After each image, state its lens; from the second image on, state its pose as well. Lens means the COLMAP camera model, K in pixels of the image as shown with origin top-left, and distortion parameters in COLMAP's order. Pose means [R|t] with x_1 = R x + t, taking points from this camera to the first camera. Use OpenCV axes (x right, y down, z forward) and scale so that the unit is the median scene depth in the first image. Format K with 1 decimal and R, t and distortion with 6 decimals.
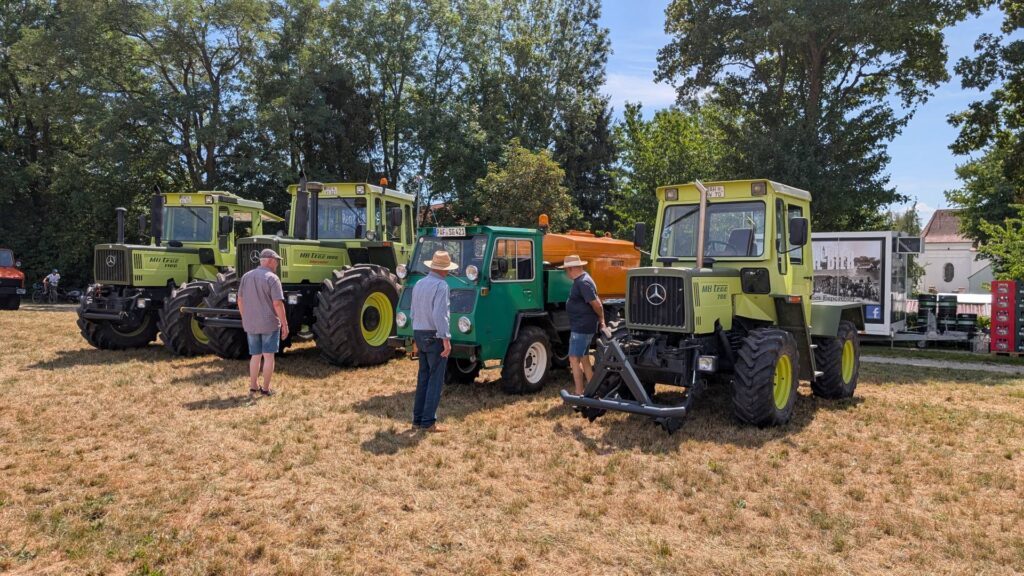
lens RADIAL K [[740.9, 0, 531.0], [0, 740.9, 287.7], [0, 0, 1]] dist [-0.005710, -0.001383]
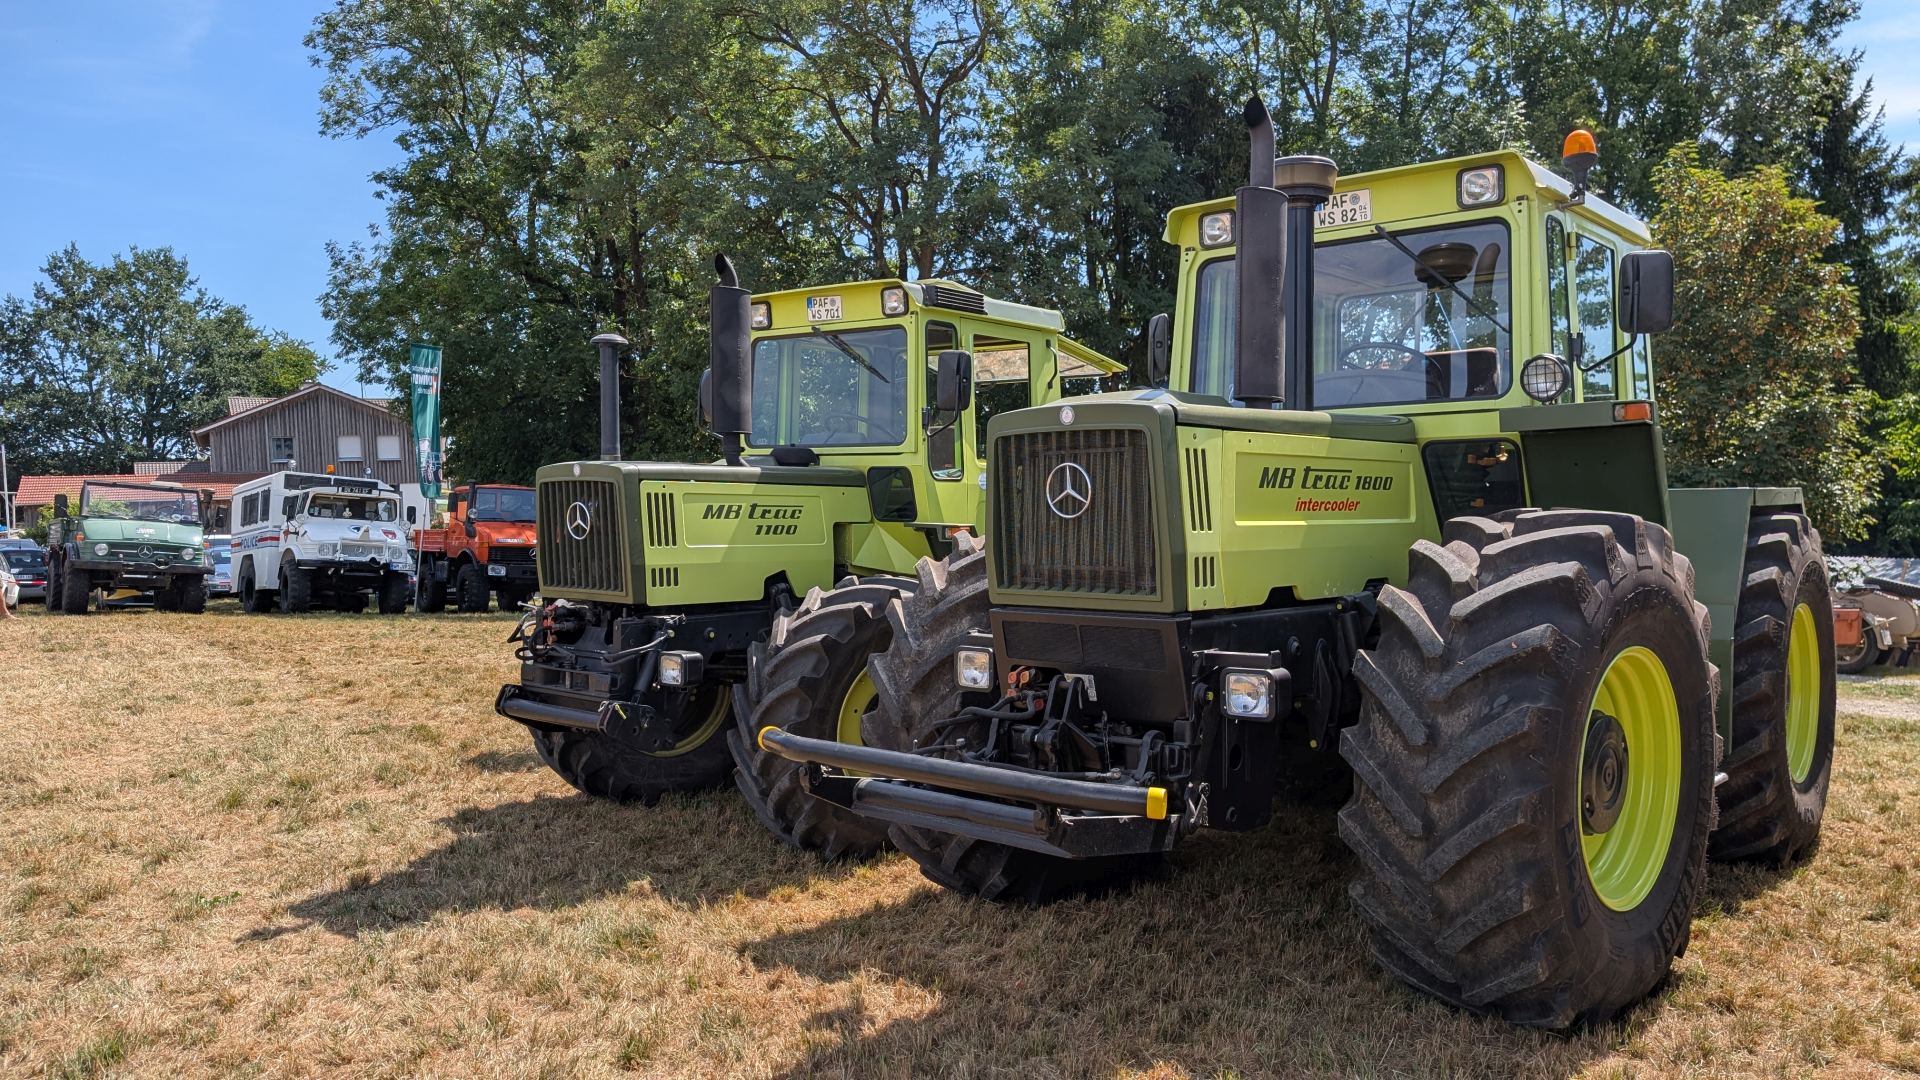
lens RADIAL K [[1389.1, 0, 995.5], [0, 1389.1, 539.5], [0, 0, 1]] dist [-0.005710, -0.001383]
pose [[0.932886, -0.017529, -0.359744, -0.217615], [0.017640, 0.999840, -0.002976, -0.023723], [0.359739, -0.003570, 0.933046, 0.541715]]
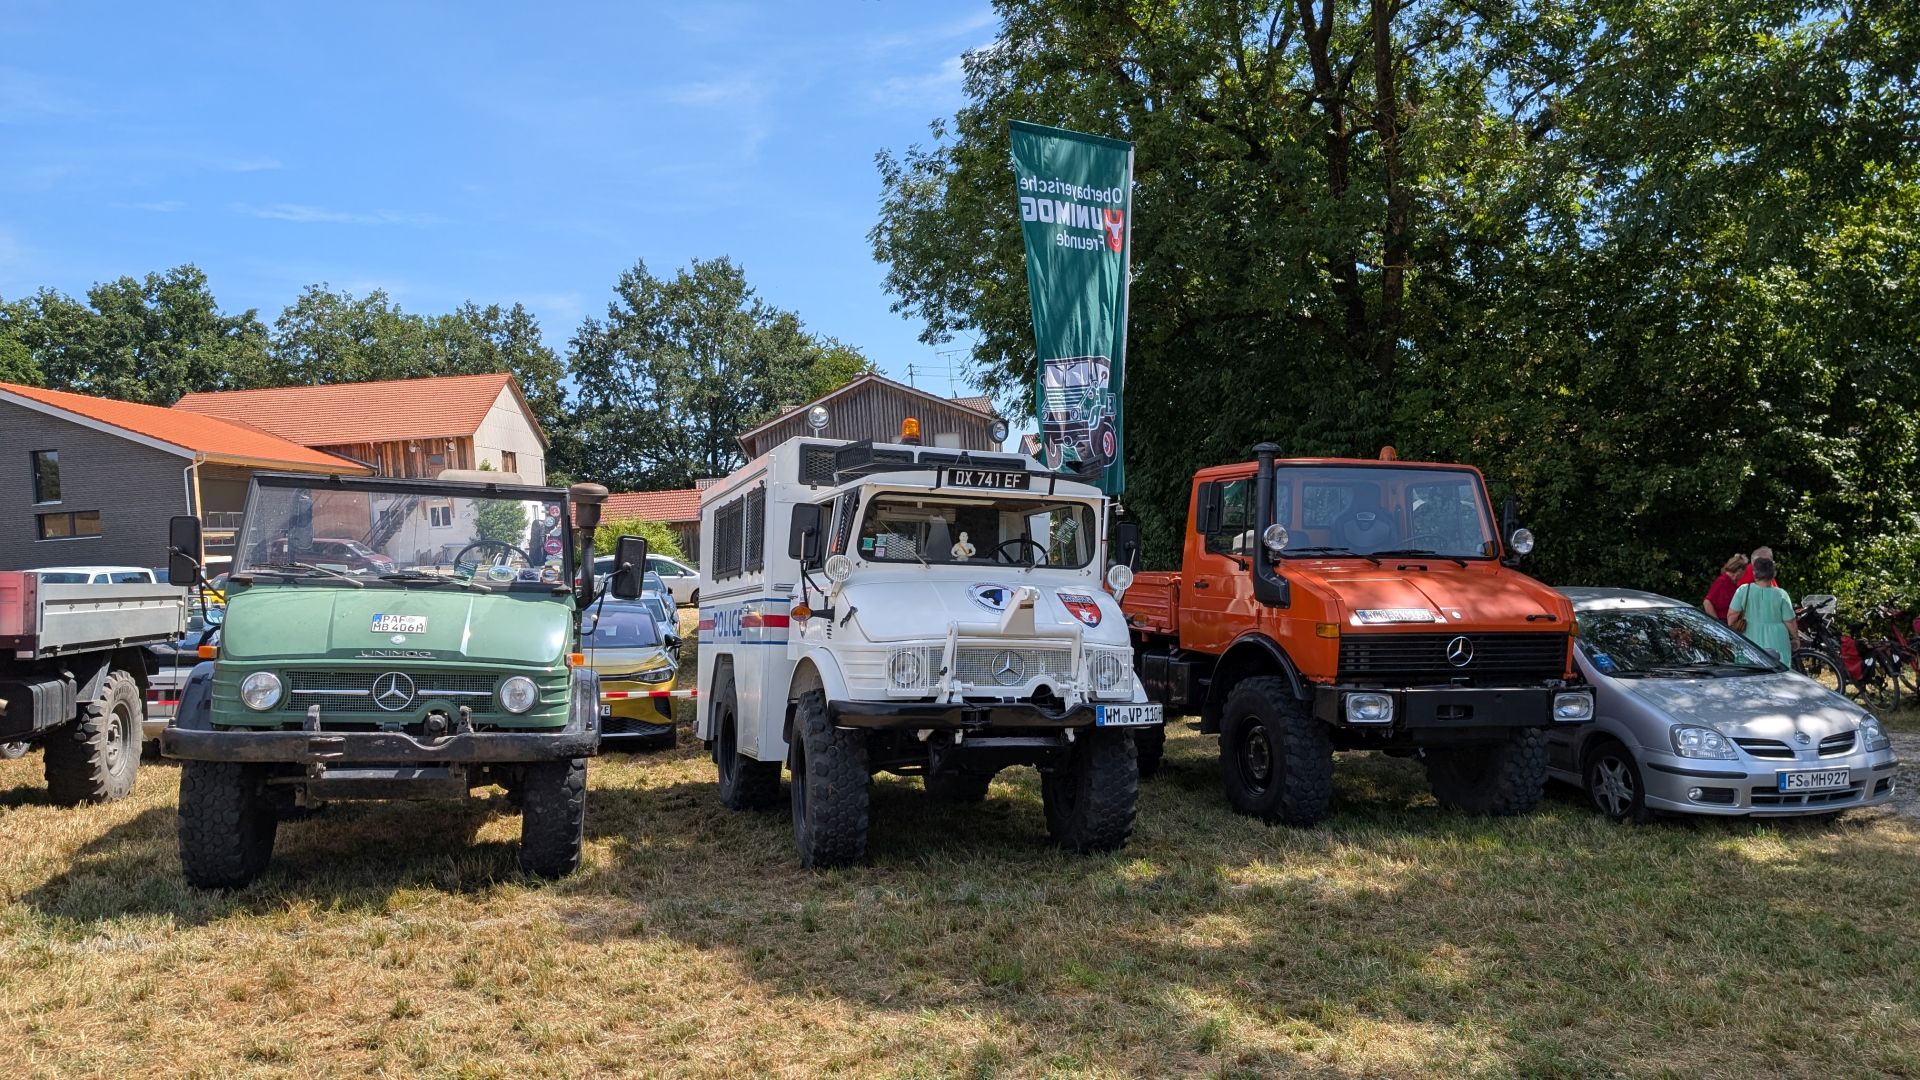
lens RADIAL K [[1389.1, 0, 995.5], [0, 1389.1, 539.5], [0, 0, 1]] dist [-0.005710, -0.001383]
pose [[0.742752, -0.035766, -0.668610, -1.368348], [0.035118, 0.999279, -0.014442, -0.079415], [0.668645, -0.012753, 0.743473, 1.602056]]
